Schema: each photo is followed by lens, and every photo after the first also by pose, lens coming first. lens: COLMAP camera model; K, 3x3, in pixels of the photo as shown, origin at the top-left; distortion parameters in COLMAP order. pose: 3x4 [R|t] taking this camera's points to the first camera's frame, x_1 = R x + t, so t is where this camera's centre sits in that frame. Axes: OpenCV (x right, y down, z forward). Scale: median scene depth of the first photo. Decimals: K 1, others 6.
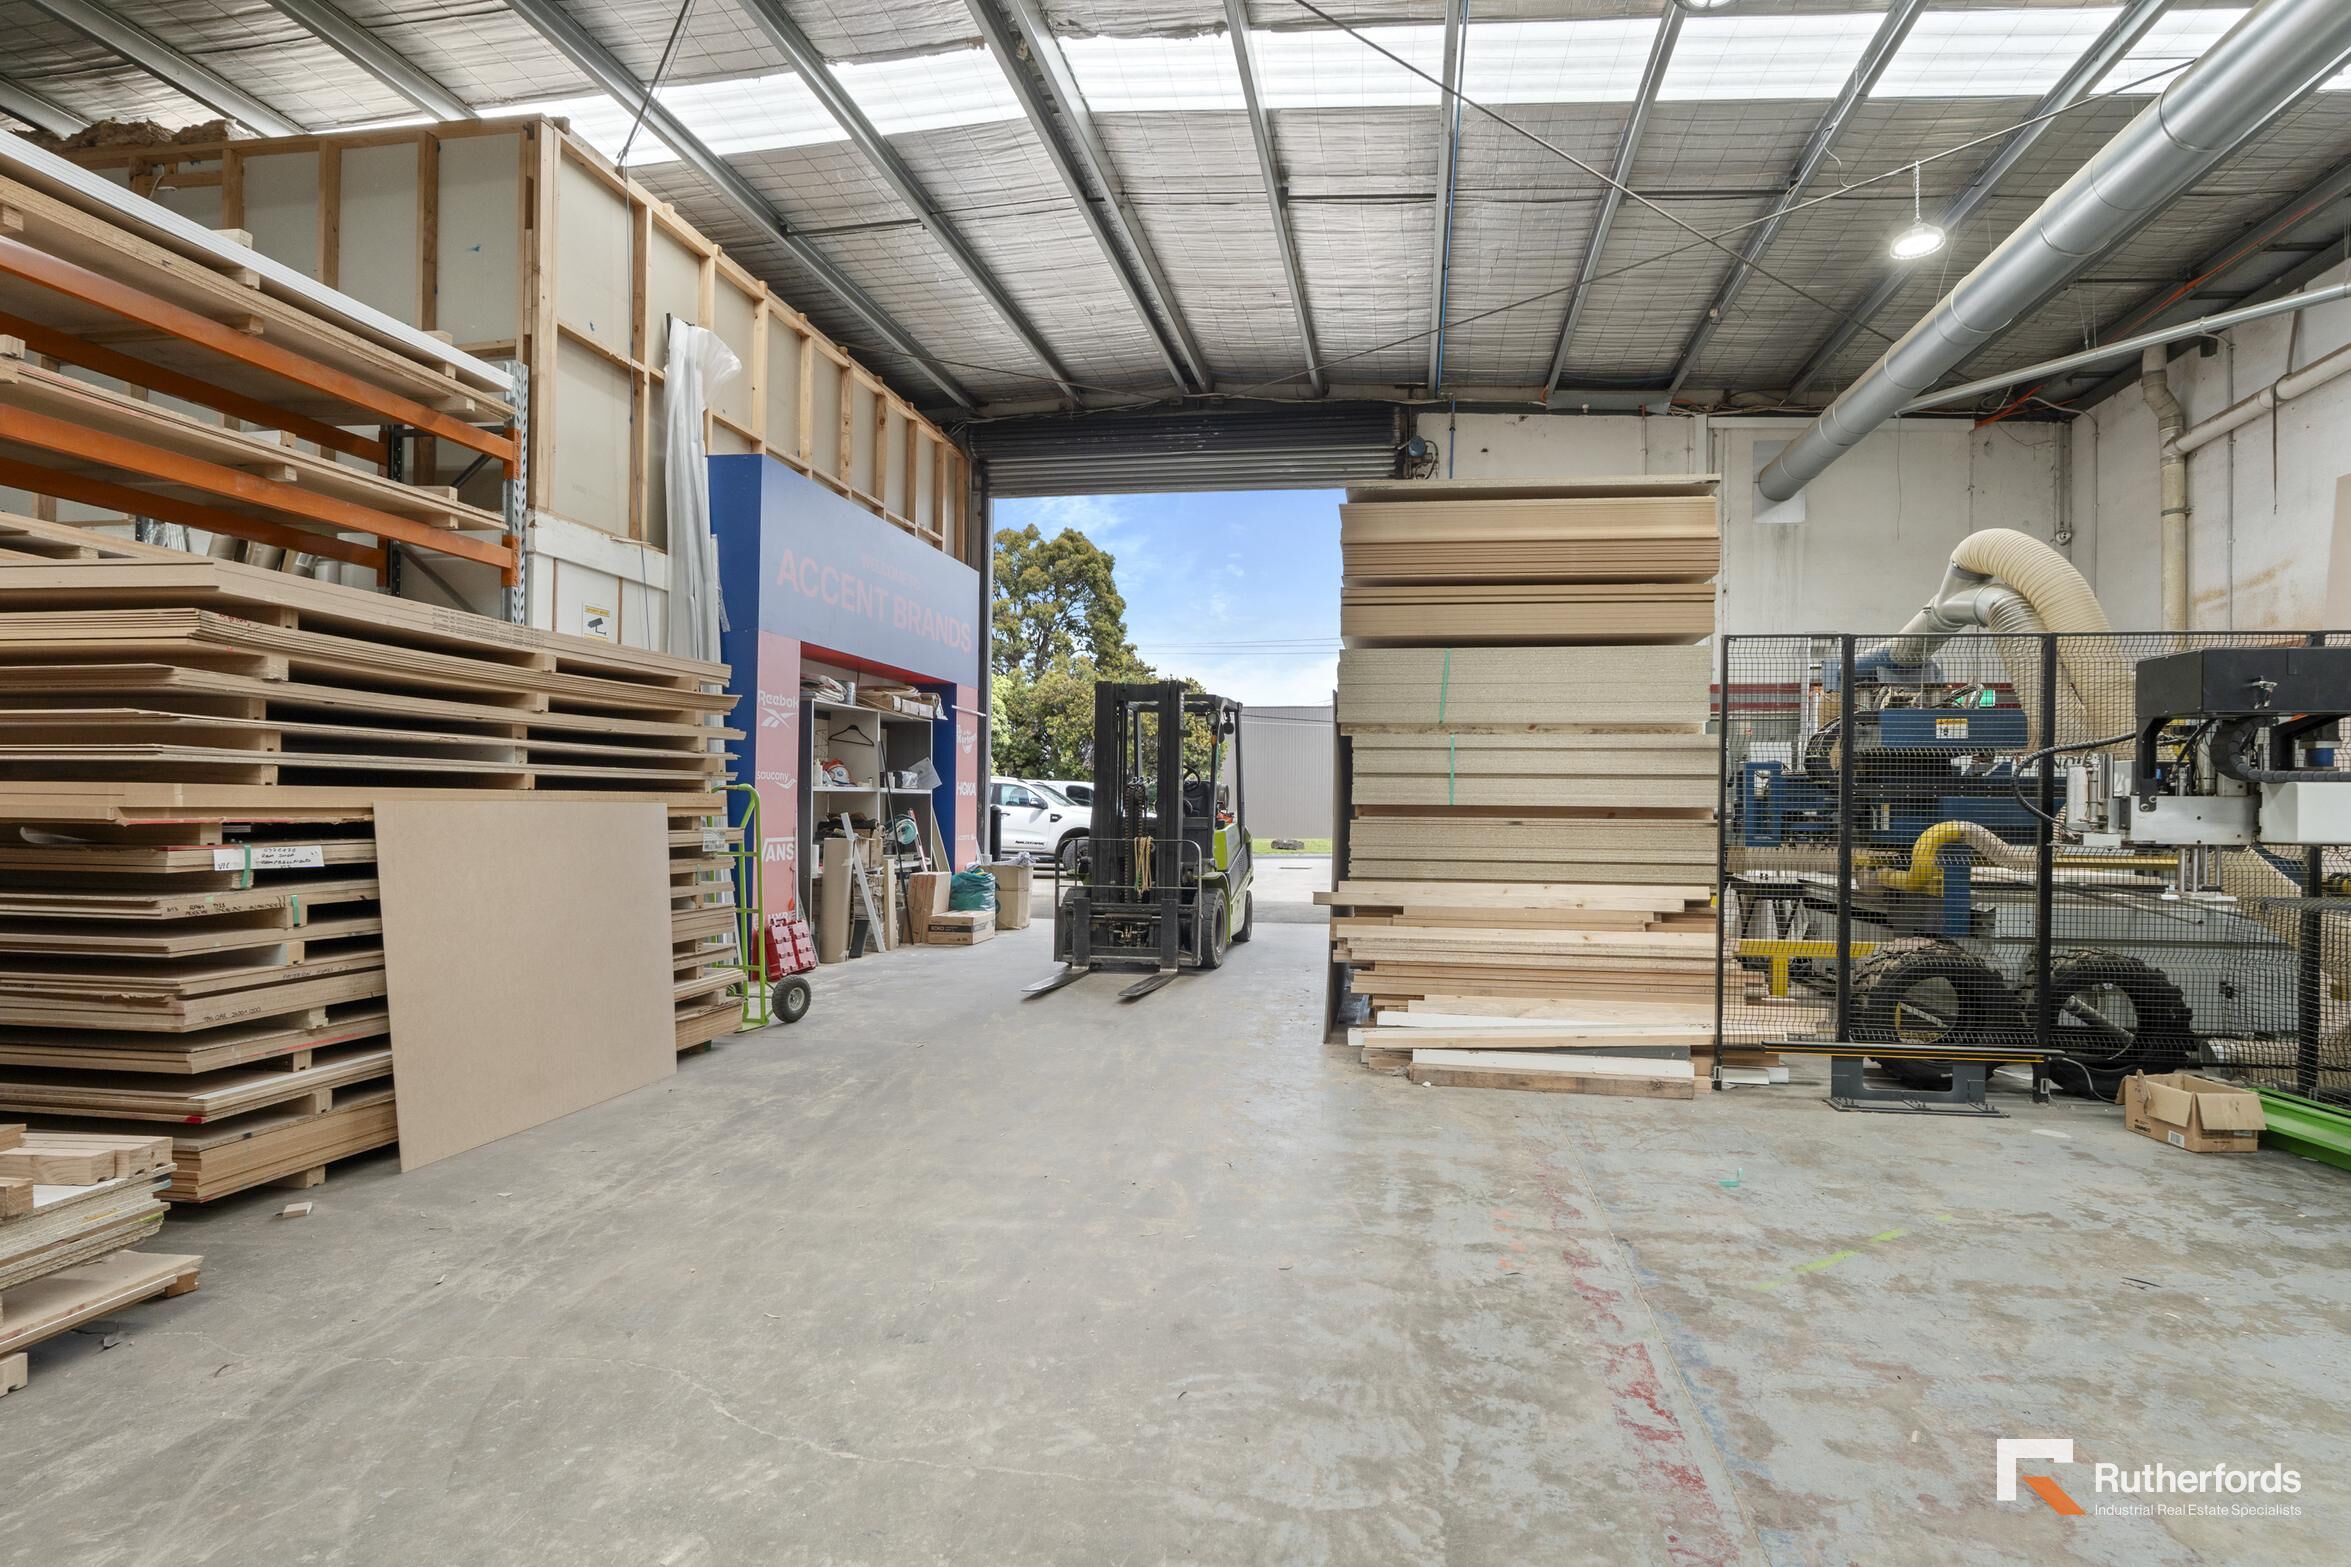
lens RADIAL K [[992.4, 0, 1248.5], [0, 992.4, 804.2], [0, 0, 1]] dist [-0.004904, 0.000930]
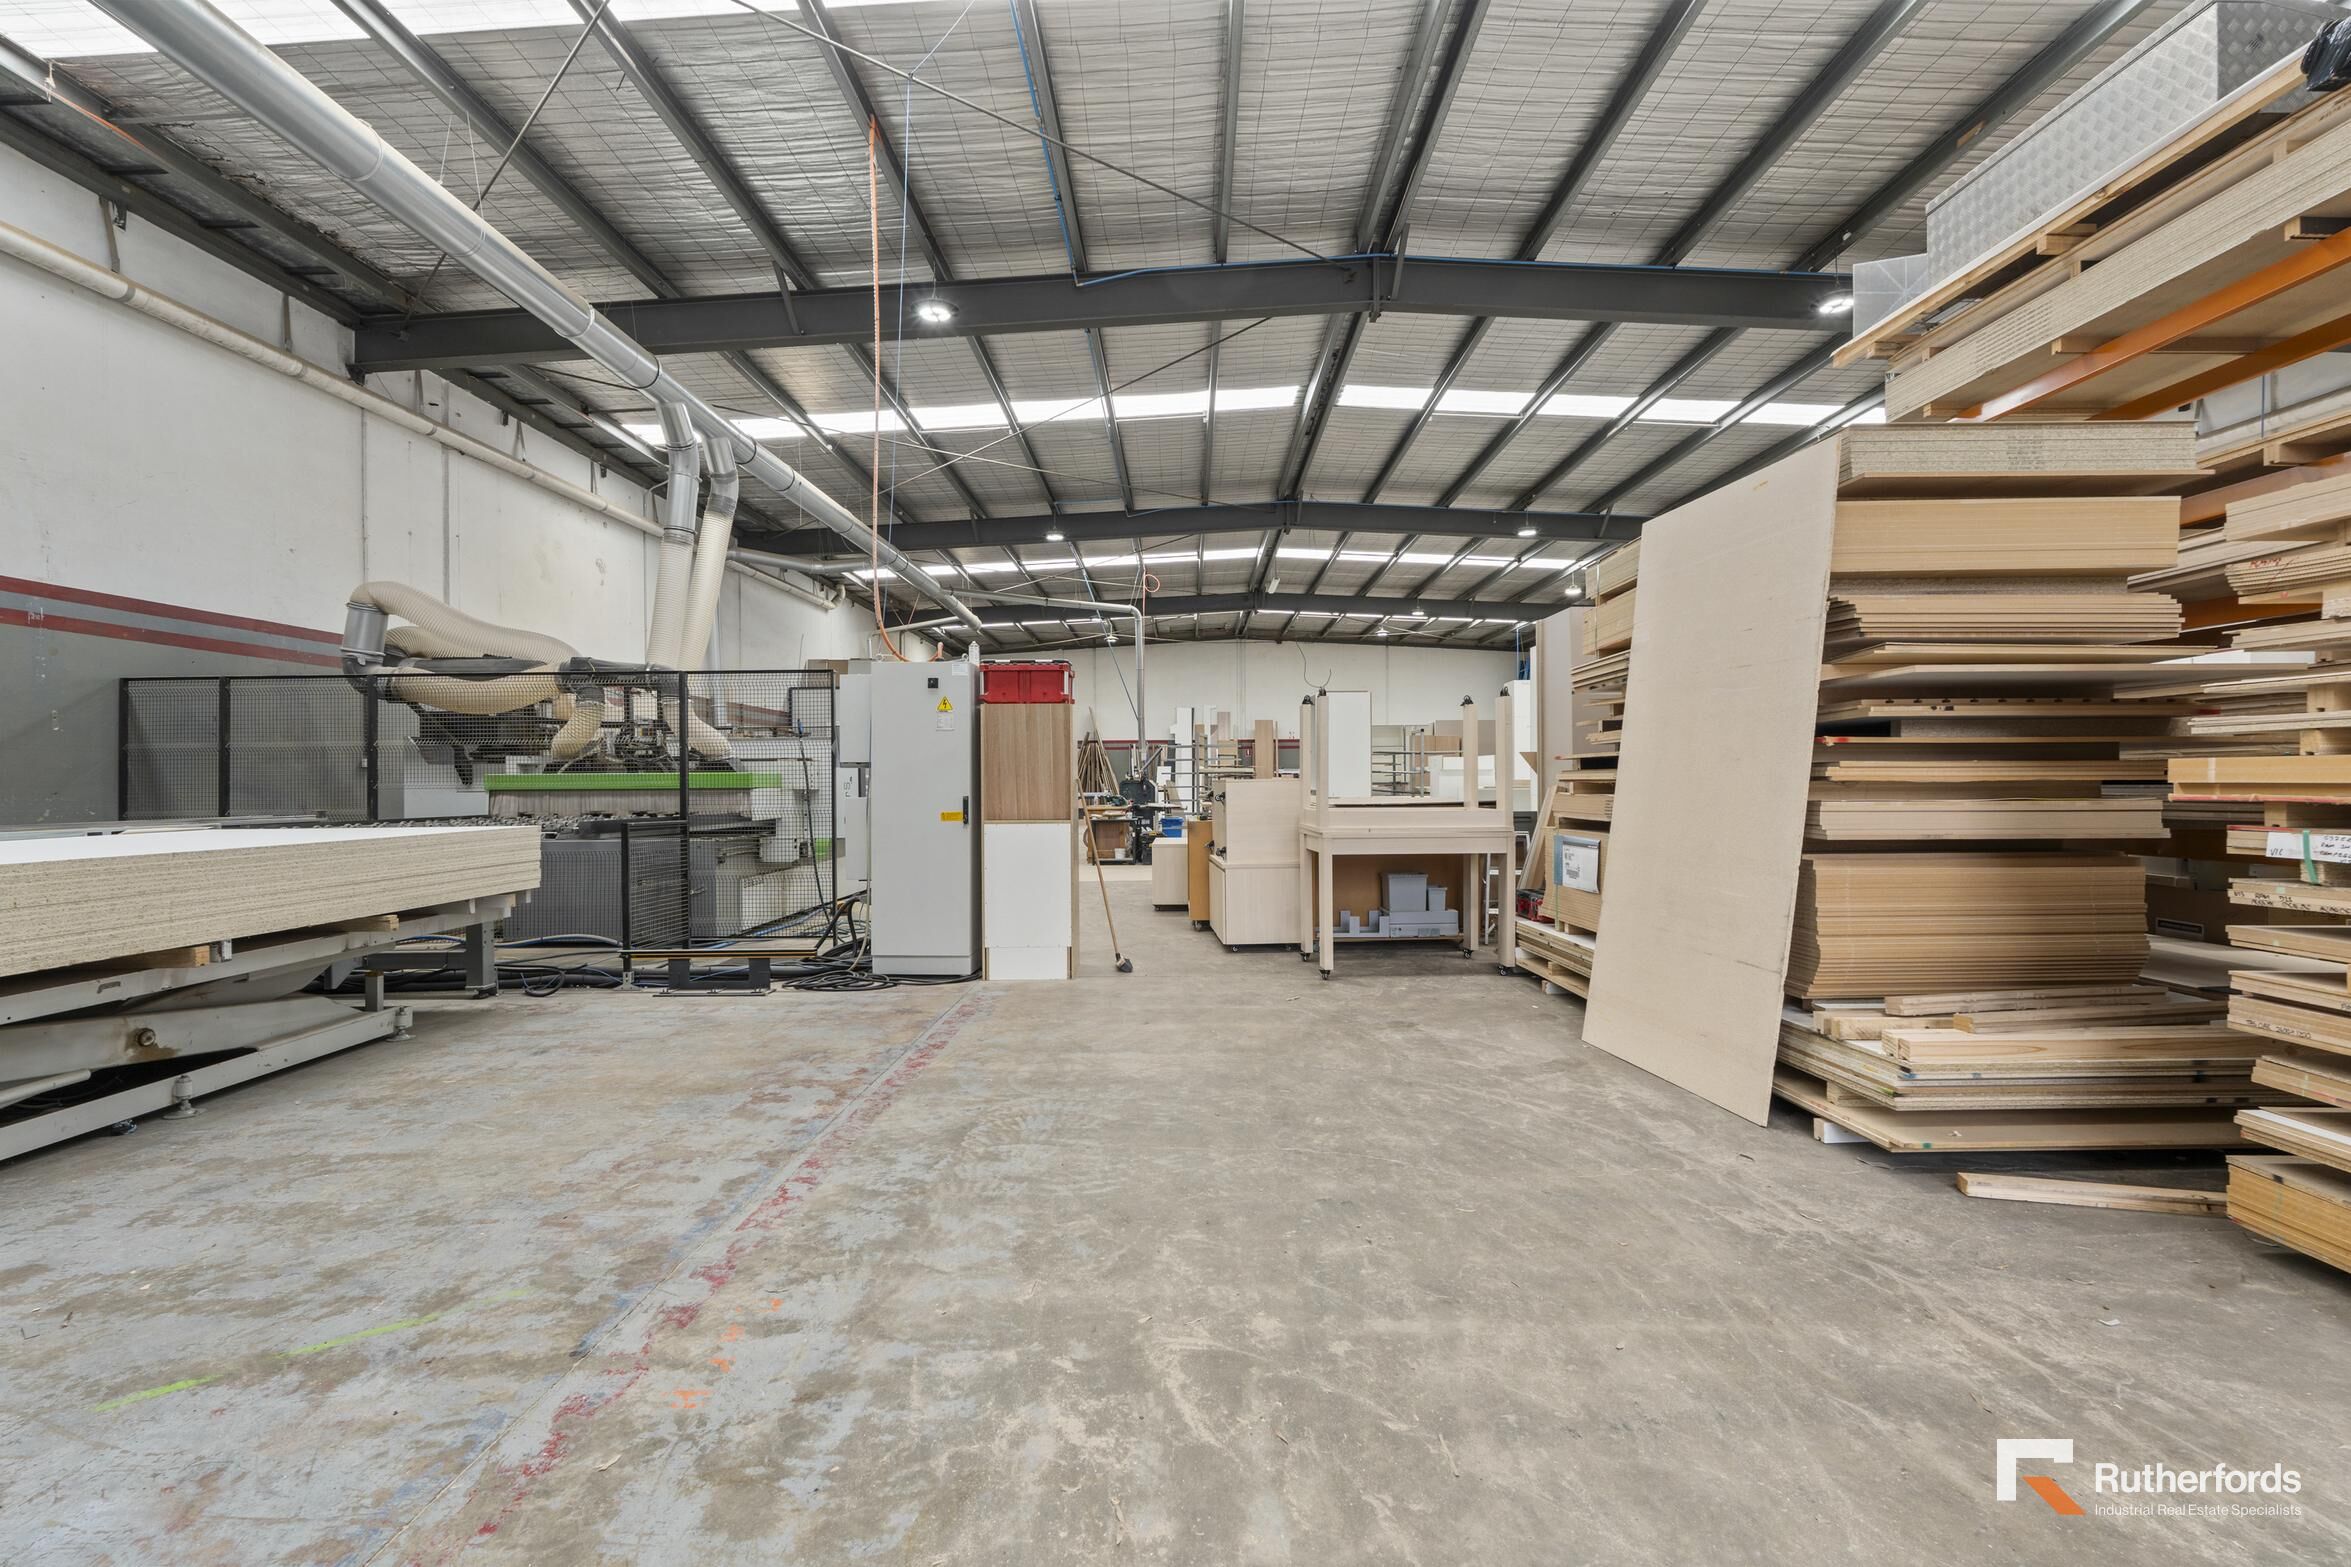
lens RADIAL K [[992.4, 0, 1143.9], [0, 992.4, 795.5], [0, 0, 1]] dist [-0.004904, 0.000930]
pose [[-0.994211, 0.000514, -0.107442, 0.028599], [-0.000572, 0.999949, 0.010080, 0.005408], [0.107442, 0.010083, -0.994160, 1.876569]]
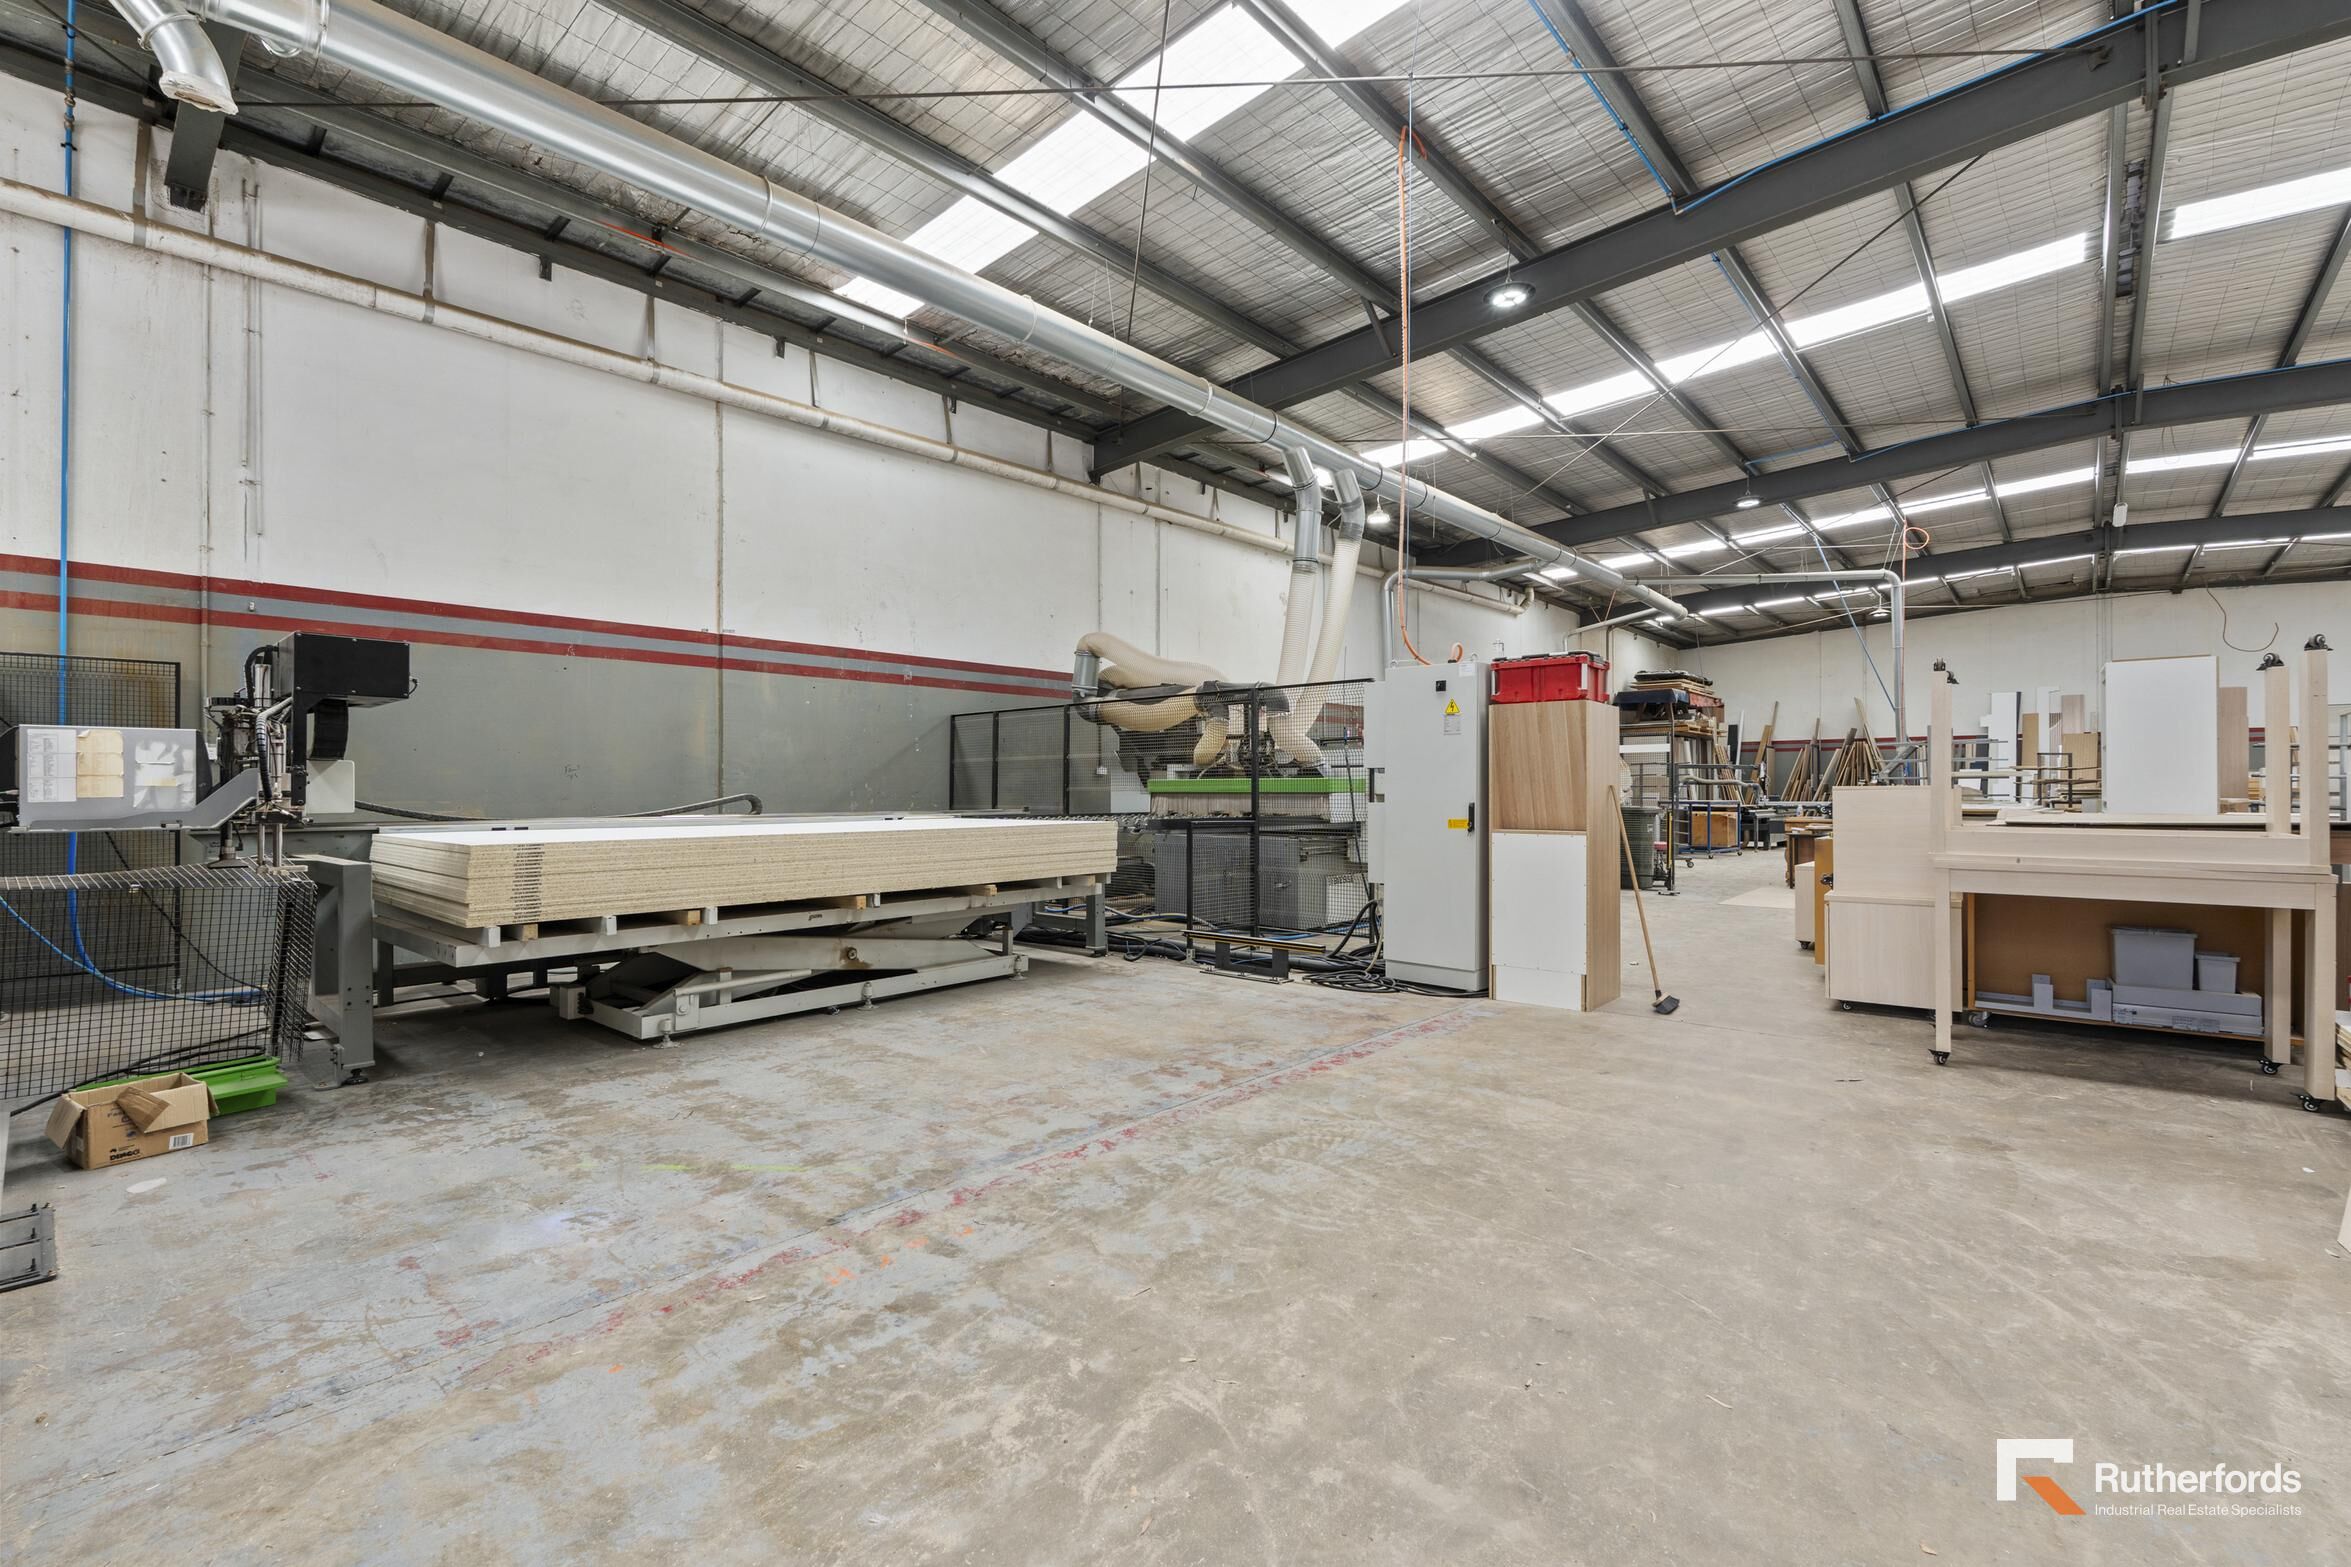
lens RADIAL K [[992.4, 0, 1210.4], [0, 992.4, 791.5], [0, 0, 1]] dist [-0.004904, 0.000930]
pose [[-0.834300, -0.007827, 0.551255, -0.507699], [-0.007043, 0.999969, 0.003539, 0.002440], [-0.551265, -0.000930, -0.834330, 1.695305]]
